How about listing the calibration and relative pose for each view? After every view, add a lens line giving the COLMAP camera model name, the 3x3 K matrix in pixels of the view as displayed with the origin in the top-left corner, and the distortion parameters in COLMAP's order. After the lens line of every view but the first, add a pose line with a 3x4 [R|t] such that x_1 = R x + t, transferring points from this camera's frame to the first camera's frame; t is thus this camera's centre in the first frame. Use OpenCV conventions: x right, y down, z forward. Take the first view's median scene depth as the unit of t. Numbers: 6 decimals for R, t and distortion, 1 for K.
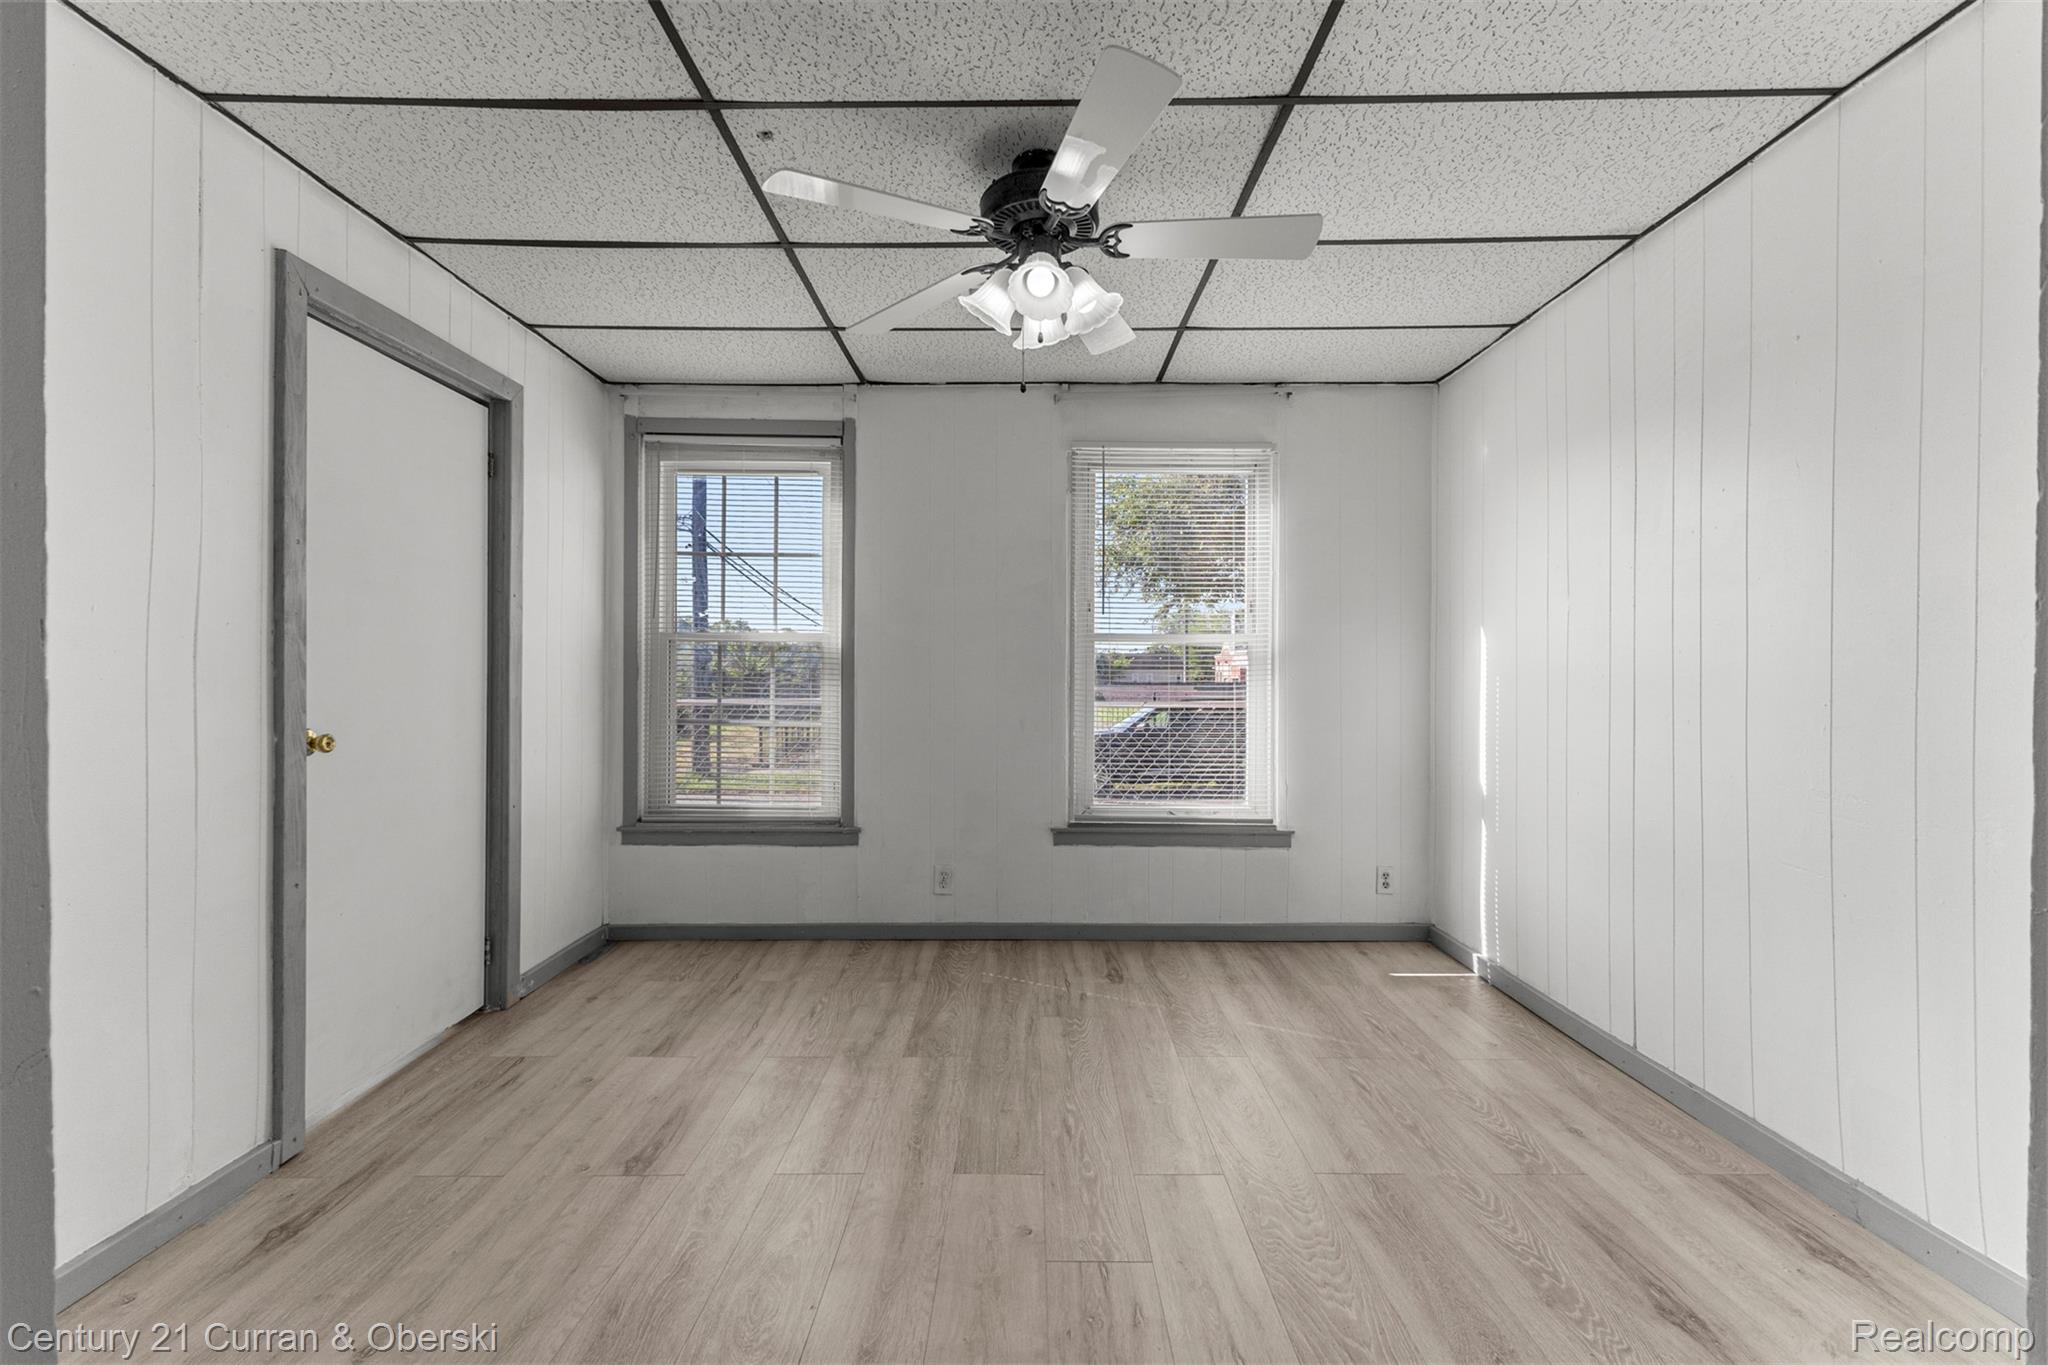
lens RADIAL K [[884.6, 0, 1030.1], [0, 884.6, 672.2], [0, 0, 1]] dist [0.008924, -0.001574]
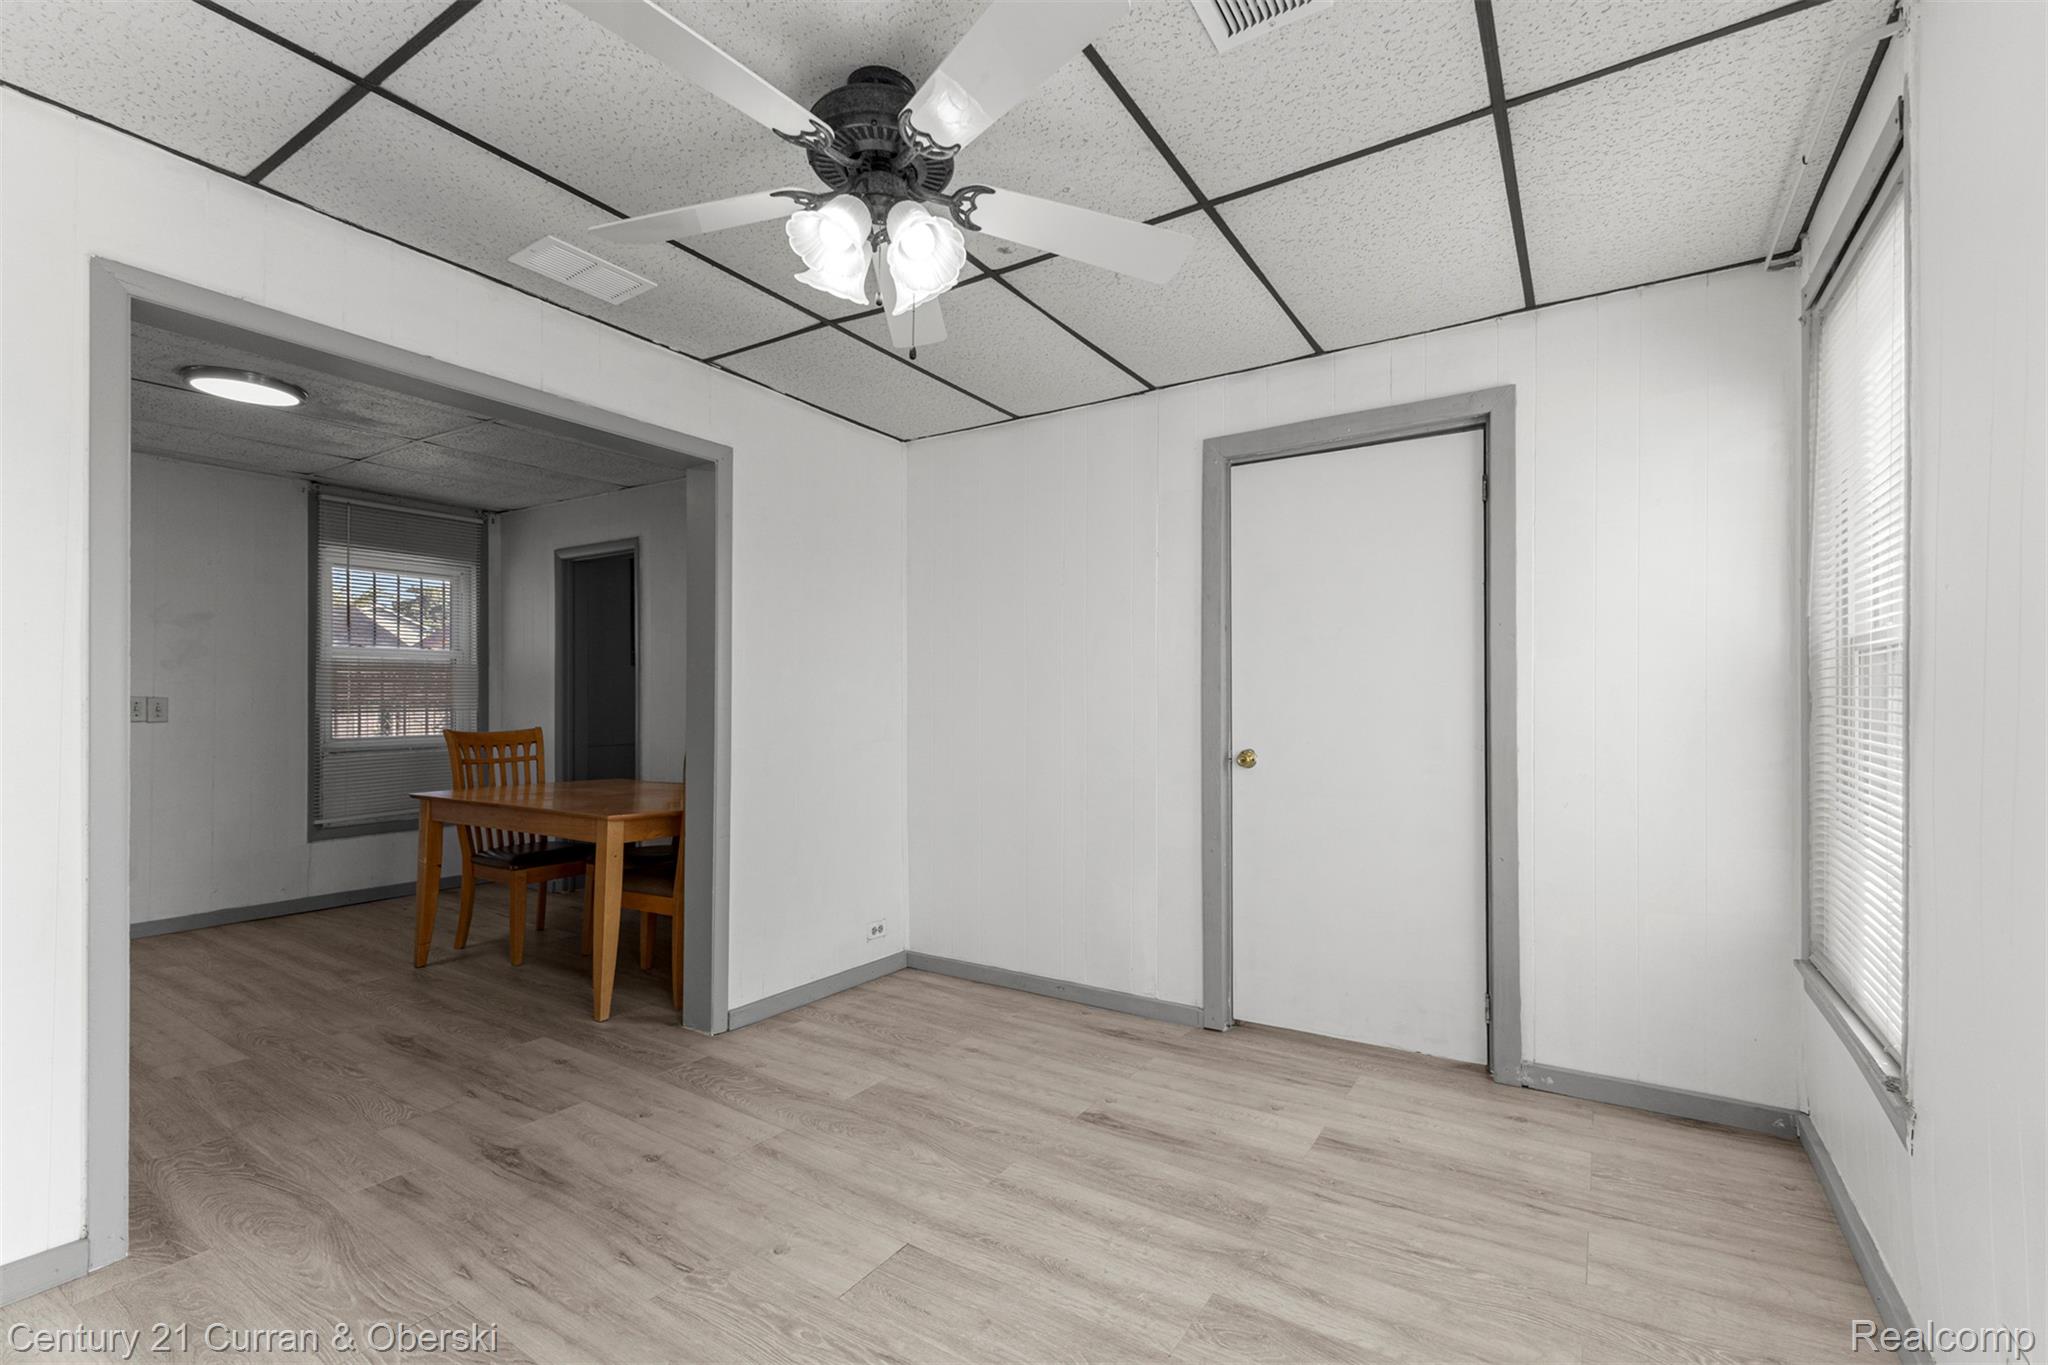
lens RADIAL K [[884.6, 0, 1025.7], [0, 884.6, 691.9], [0, 0, 1]] dist [0.008924, -0.001574]
pose [[-0.539581, -0.009208, -0.841883, 0.440418], [0.003397, 0.999908, -0.013114, -0.008020], [0.841927, -0.009936, -0.539500, 1.101713]]
